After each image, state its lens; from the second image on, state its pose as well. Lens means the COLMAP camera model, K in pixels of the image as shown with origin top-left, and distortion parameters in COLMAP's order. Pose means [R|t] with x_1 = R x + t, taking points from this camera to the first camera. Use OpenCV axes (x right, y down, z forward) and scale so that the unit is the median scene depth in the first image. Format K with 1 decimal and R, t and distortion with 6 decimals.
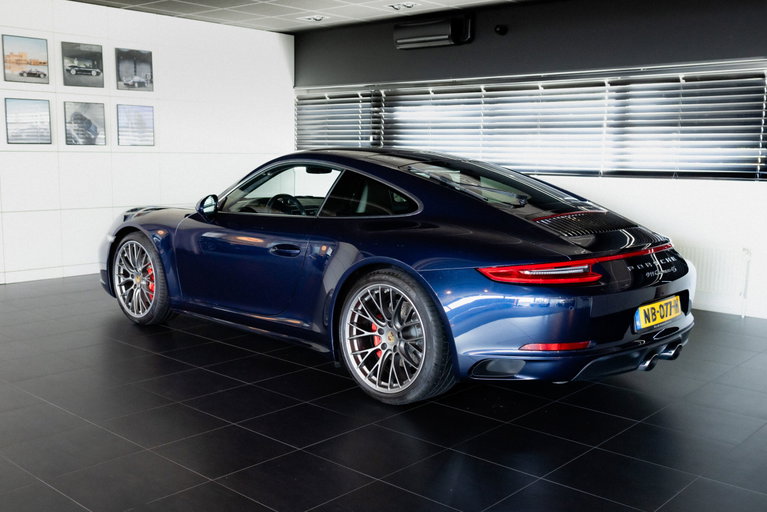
lens RADIAL K [[798.7, 0, 414.3], [0, 798.7, 254.2], [0, 0, 1]] dist [0.073995, -0.007514]
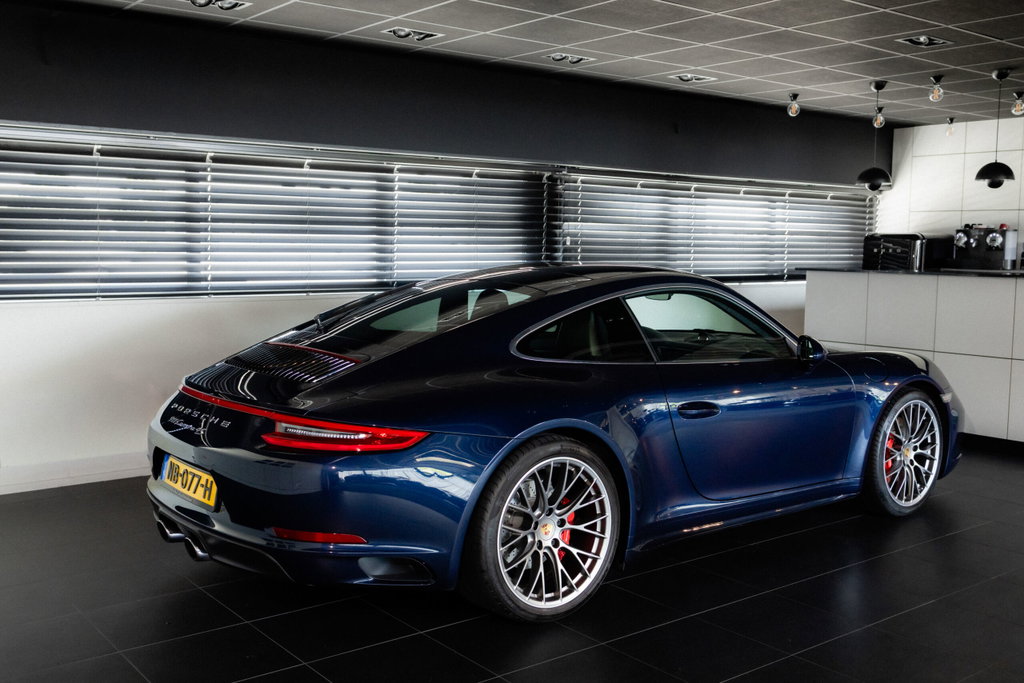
lens RADIAL K [[1017.1, 0, 512.0], [0, 1017.1, 341.5], [0, 0, 1]] dist [-0.002003, -0.002971]
pose [[0.172825, -0.102188, 0.979637, -0.859091], [0.125867, 0.988740, 0.080933, -0.136944], [-0.976877, 0.109316, 0.183741, 0.875199]]
